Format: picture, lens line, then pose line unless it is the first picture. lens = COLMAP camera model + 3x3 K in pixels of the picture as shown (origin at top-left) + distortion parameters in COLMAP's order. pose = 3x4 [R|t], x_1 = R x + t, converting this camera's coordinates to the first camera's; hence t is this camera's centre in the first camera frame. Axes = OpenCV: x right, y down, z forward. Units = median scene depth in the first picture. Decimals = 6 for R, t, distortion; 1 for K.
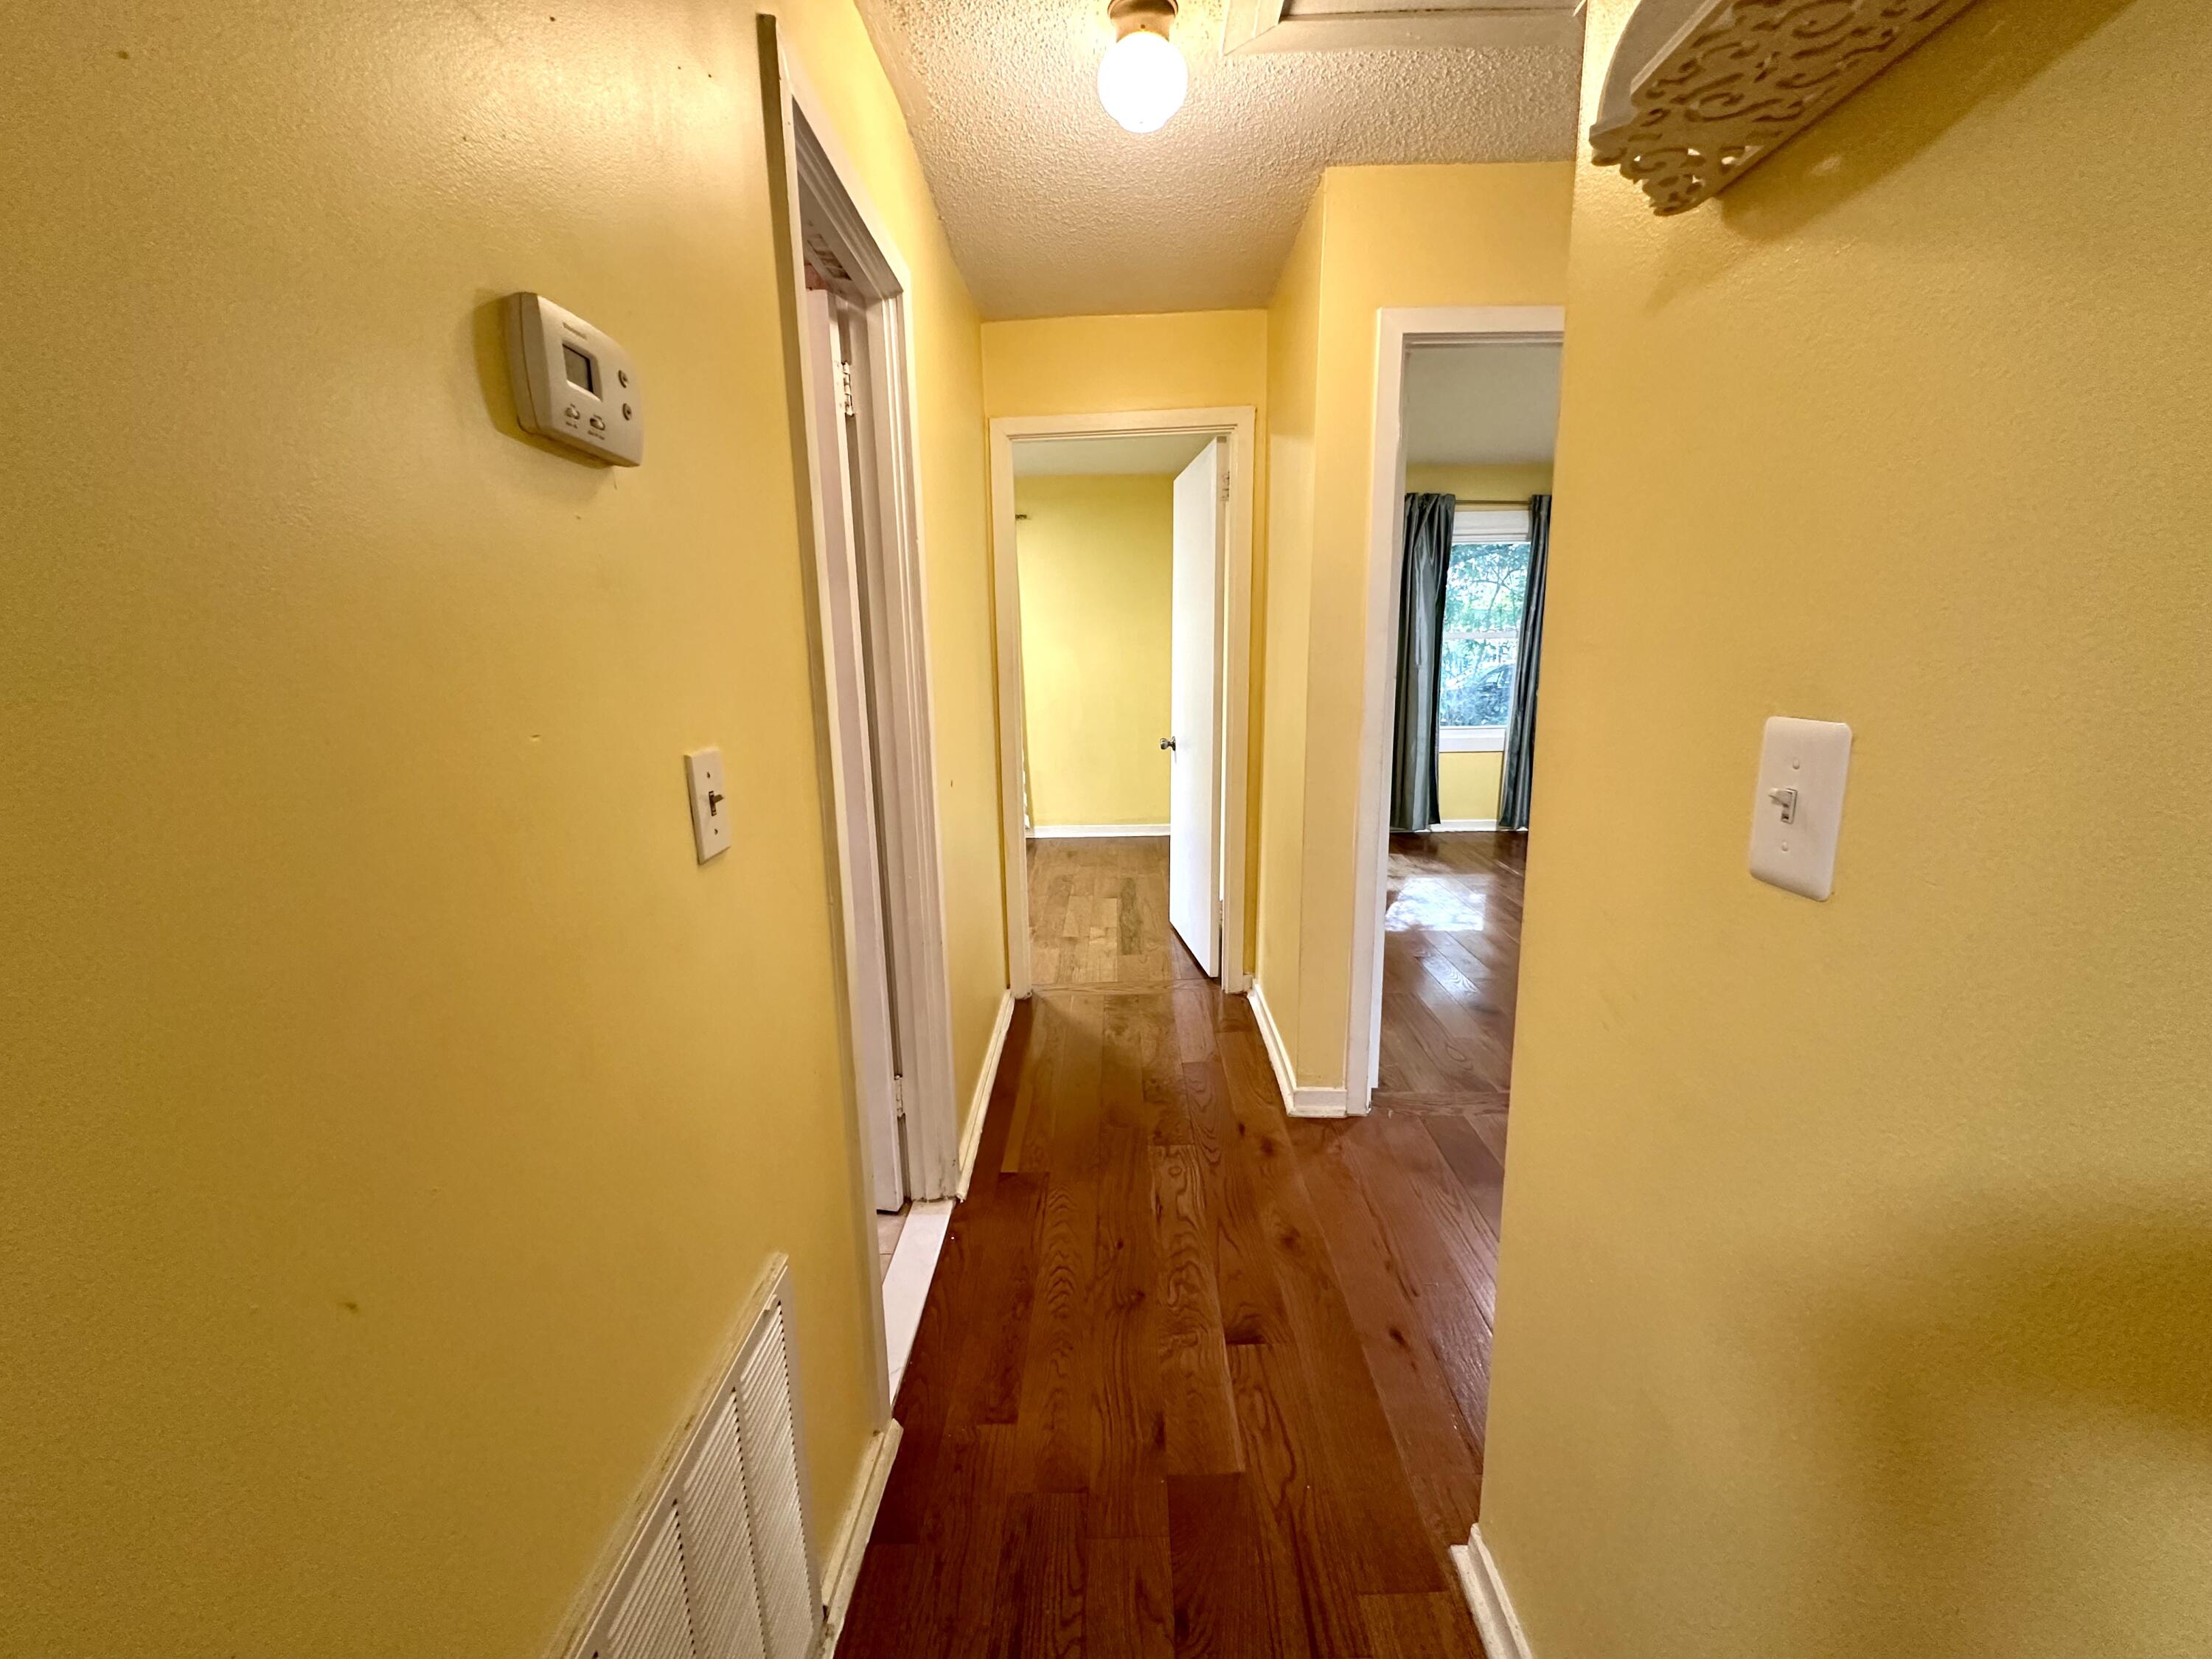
lens RADIAL K [[879.0, 0, 1102.3], [0, 879.0, 833.2], [0, 0, 1]] dist [-0.001369, 0.000560]
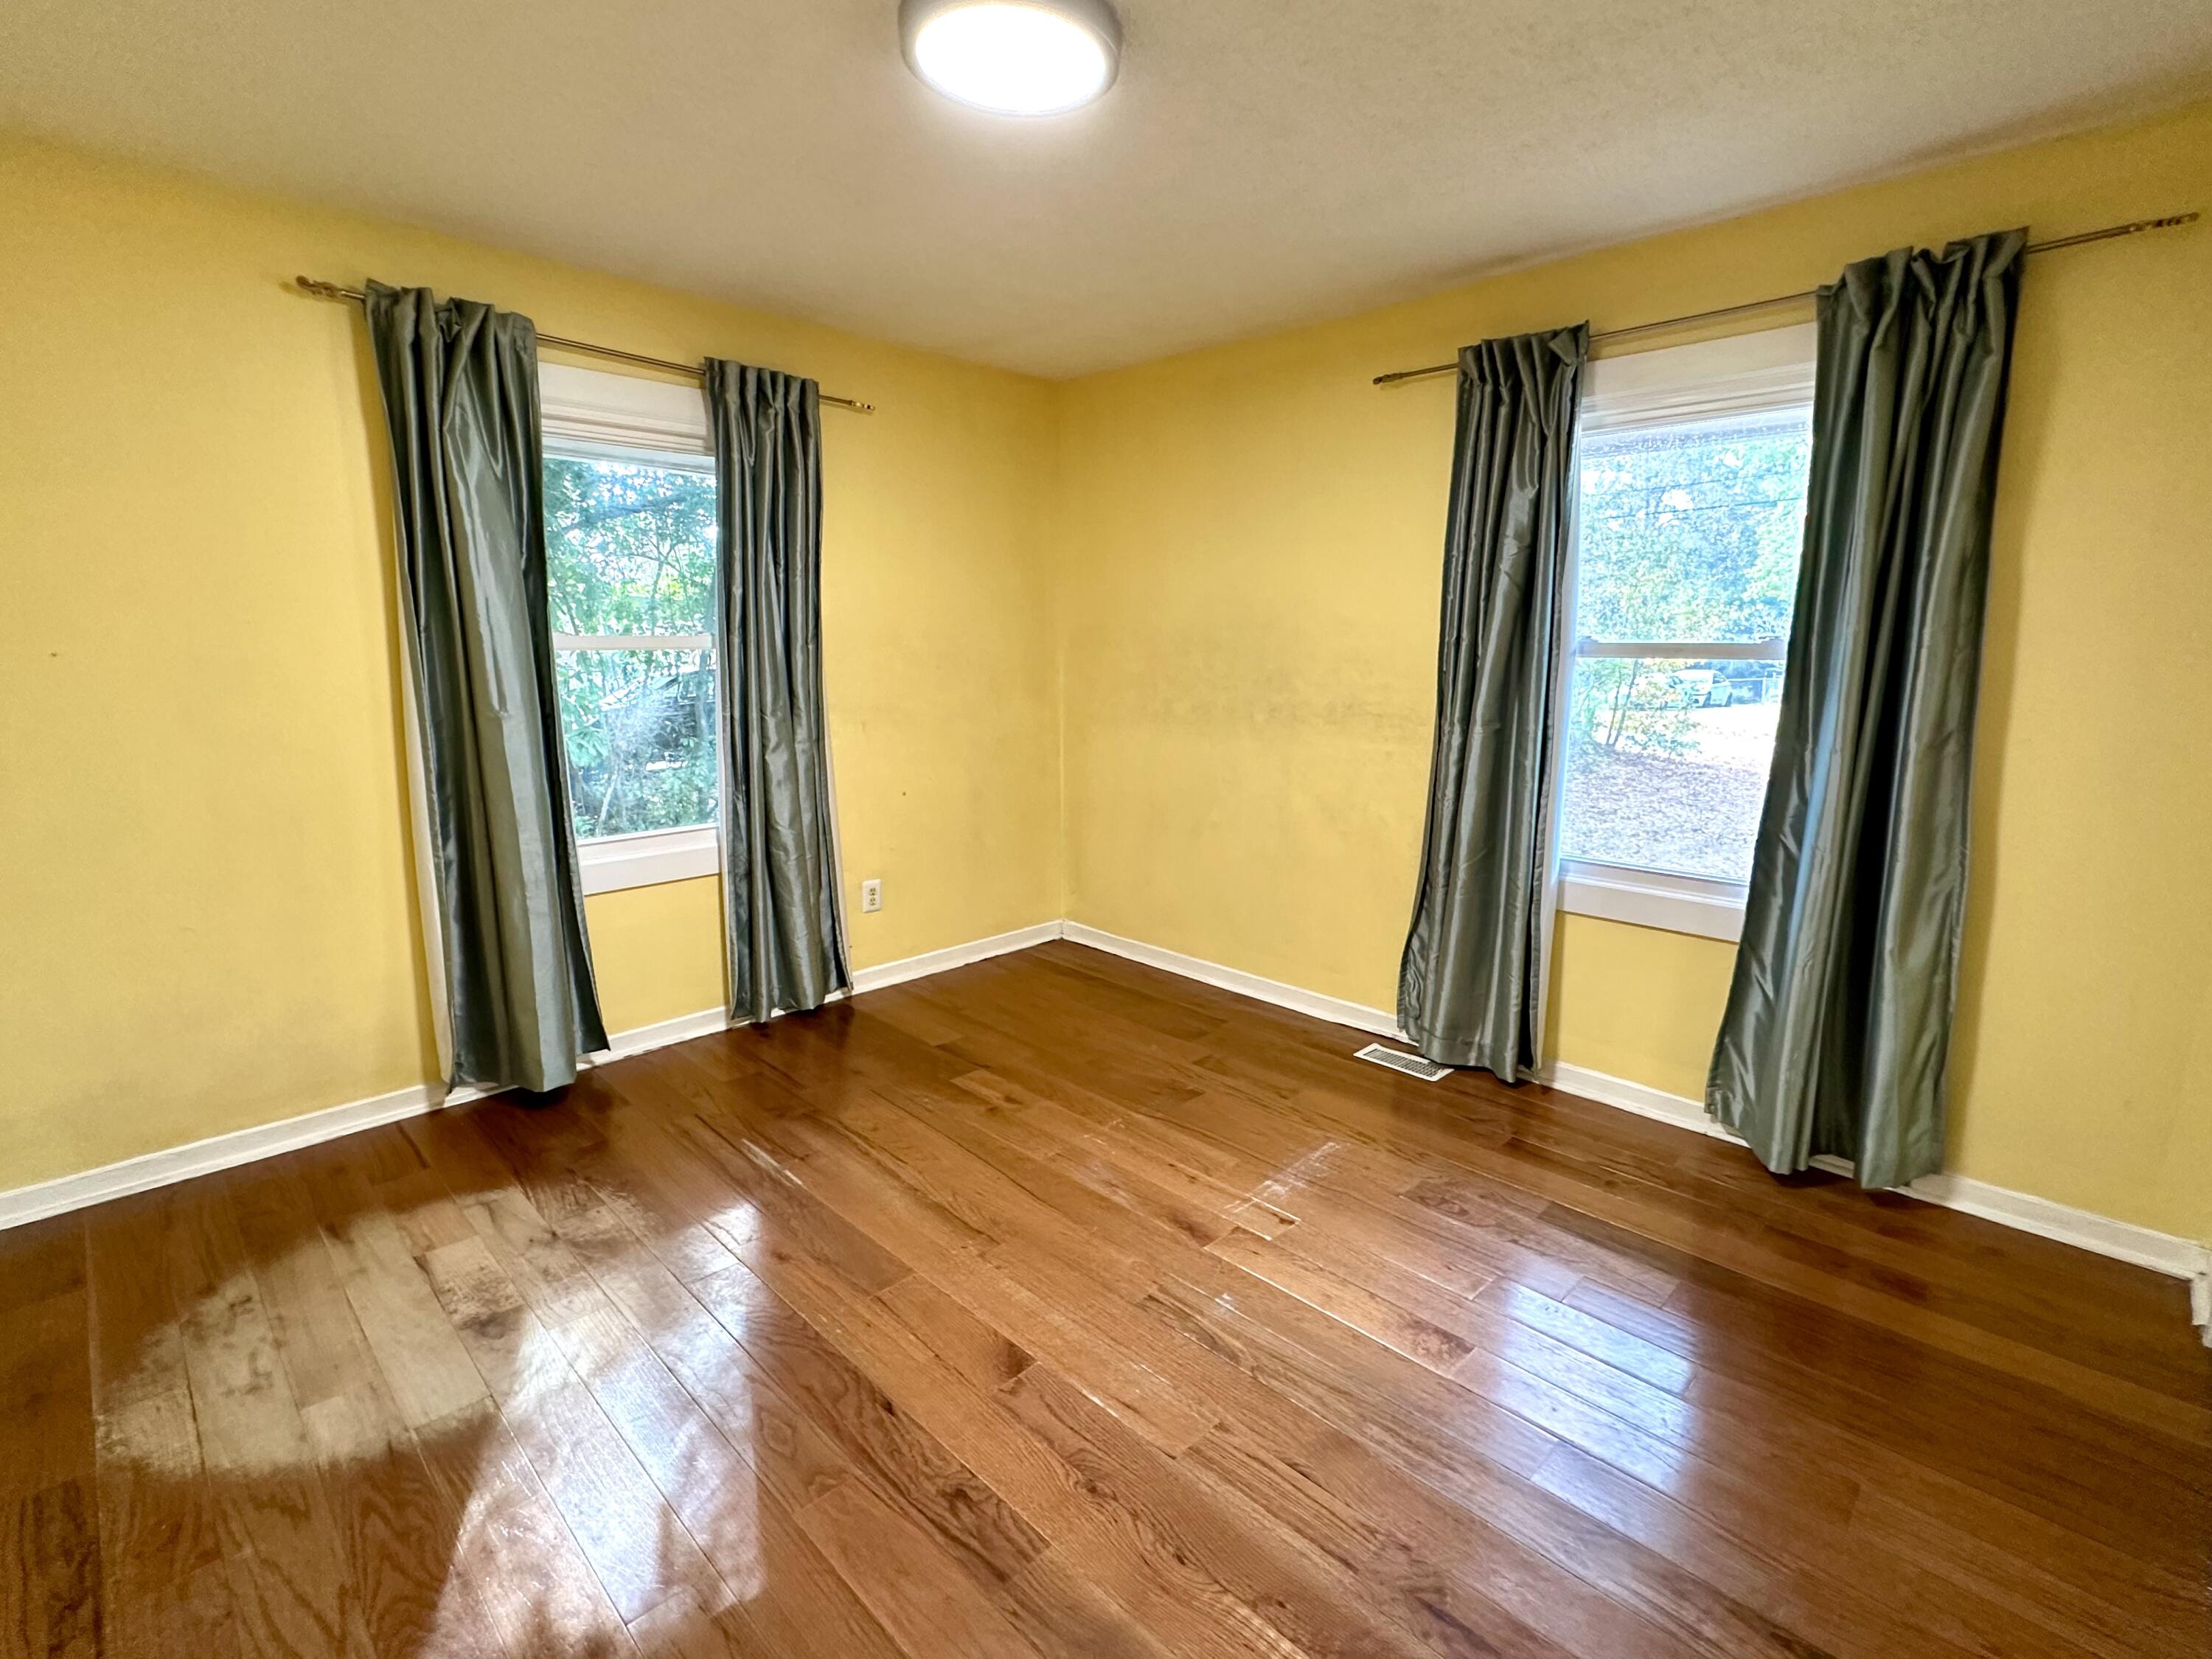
lens RADIAL K [[1032.8, 0, 1103.9], [0, 1032.8, 826.5], [0, 0, 1]] dist [-0.006187, -0.000328]
pose [[0.690855, -0.110173, 0.714550, 0.193272], [0.134871, 0.990611, 0.022340, -0.103845], [-0.710303, 0.080939, 0.699227, 0.436600]]
